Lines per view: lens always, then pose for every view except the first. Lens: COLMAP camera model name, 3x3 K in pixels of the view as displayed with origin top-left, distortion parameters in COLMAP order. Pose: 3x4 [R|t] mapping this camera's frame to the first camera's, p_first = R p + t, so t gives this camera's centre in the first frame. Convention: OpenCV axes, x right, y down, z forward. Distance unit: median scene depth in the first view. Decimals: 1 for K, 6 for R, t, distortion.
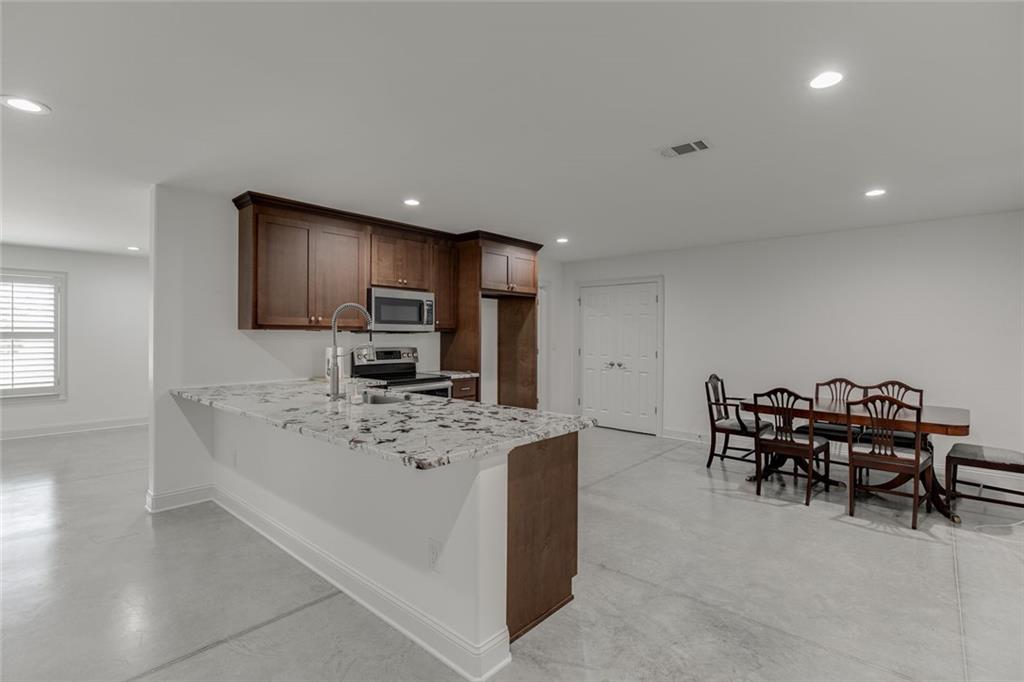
lens RADIAL K [[484.4, 0, 510.1], [0, 484.4, 335.4], [0, 0, 1]] dist [-0.012722, 0.000578]
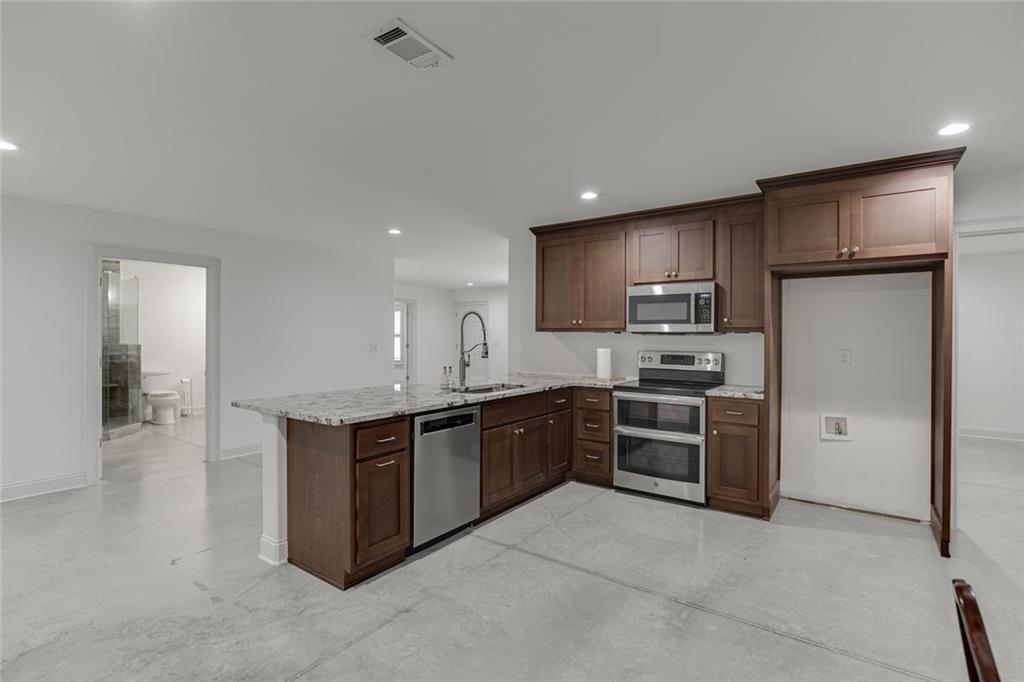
lens RADIAL K [[484.4, 0, 510.1], [0, 484.4, 335.4], [0, 0, 1]] dist [-0.012722, 0.000578]
pose [[0.097599, -0.002138, -0.995223, 0.603163], [-0.005448, 0.999982, -0.002682, 0.000672], [0.995211, 0.005684, 0.097586, 0.633858]]
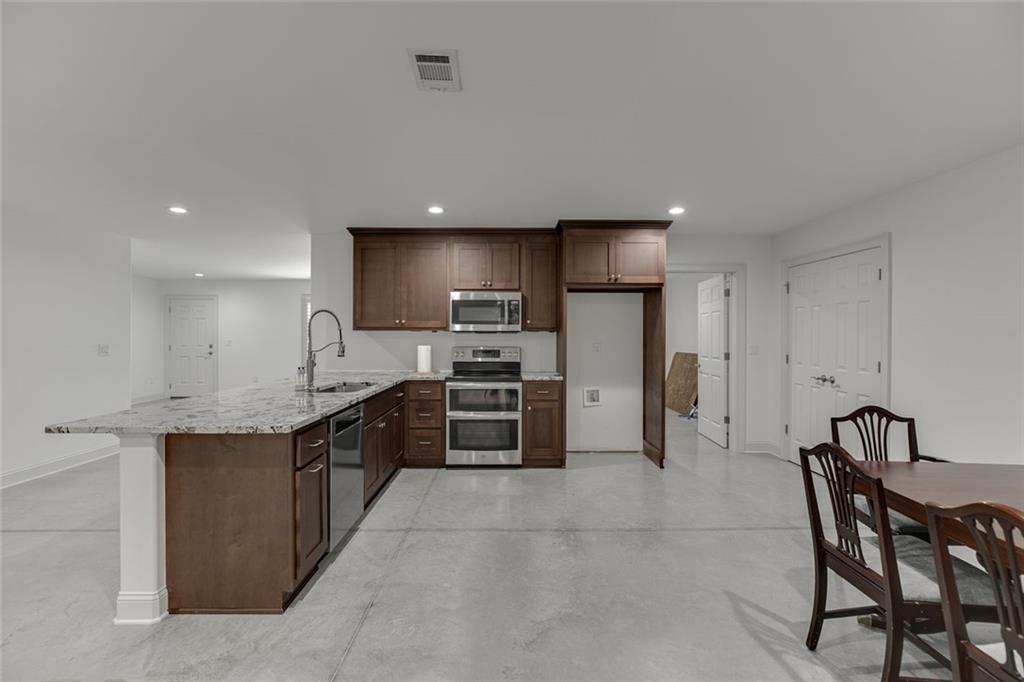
lens RADIAL K [[464.0, 0, 510.4], [0, 464.0, 334.5], [0, 0, 1]] dist [-0.005093, -0.000313]
pose [[0.669708, -0.001682, -0.742622, 0.557504], [-0.000644, 0.999996, -0.002846, 0.001215], [0.742624, 0.002384, 0.669704, 0.367884]]
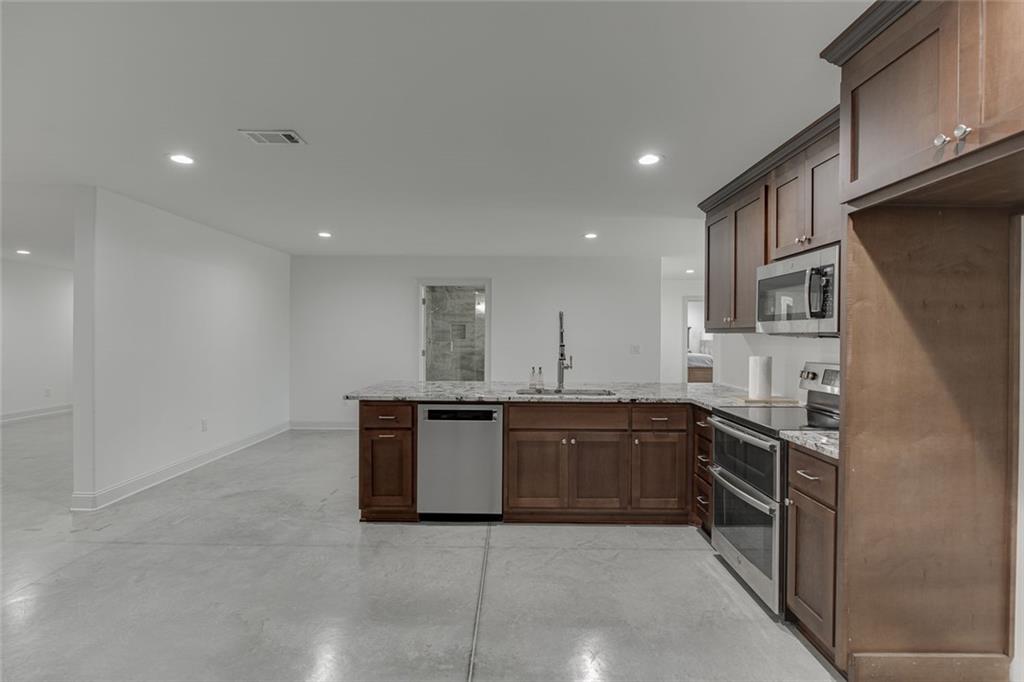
lens RADIAL K [[484.4, 0, 510.1], [0, 484.4, 335.4], [0, 0, 1]] dist [-0.012722, 0.000578]
pose [[-0.754986, -0.008225, -0.655690, 0.370371], [-0.011108, 0.999938, 0.000248, -0.002865], [0.655647, 0.007471, -0.755030, 1.192556]]
